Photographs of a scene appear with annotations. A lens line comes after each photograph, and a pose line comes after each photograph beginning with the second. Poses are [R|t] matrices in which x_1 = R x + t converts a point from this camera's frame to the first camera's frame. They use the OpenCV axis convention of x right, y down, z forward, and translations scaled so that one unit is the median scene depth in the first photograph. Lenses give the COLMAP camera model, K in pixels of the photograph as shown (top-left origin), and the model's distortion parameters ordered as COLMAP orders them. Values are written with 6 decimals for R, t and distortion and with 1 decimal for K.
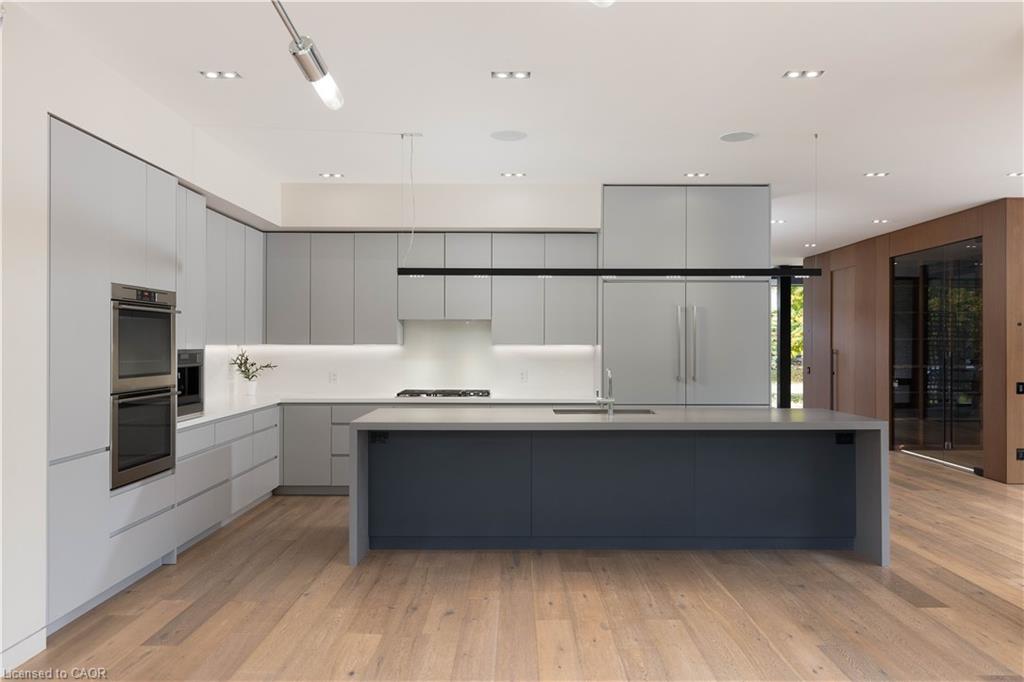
lens RADIAL K [[713.4, 0, 512.0], [0, 713.4, 341.0], [0, 0, 1]] dist [0.038750, -0.002685]
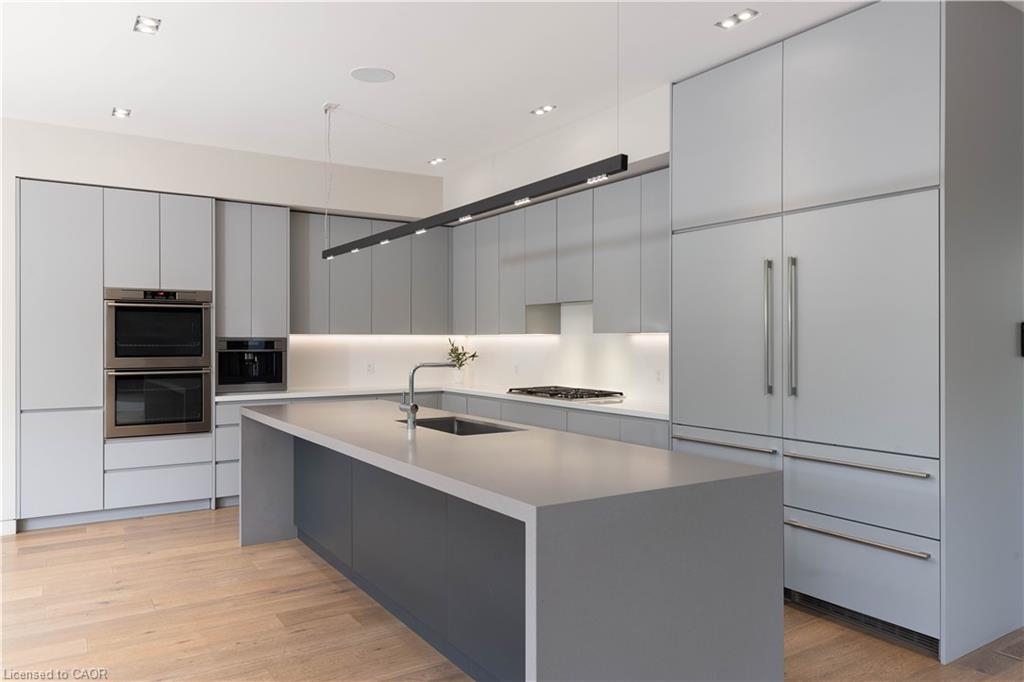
lens RADIAL K [[713.4, 0, 512.0], [0, 713.4, 341.0], [0, 0, 1]] dist [0.038750, -0.002685]
pose [[0.538593, 0.002043, -0.842563, 0.863518], [0.002134, 0.999991, 0.003789, 0.014913], [0.842563, -0.003839, 0.538584, 0.770293]]
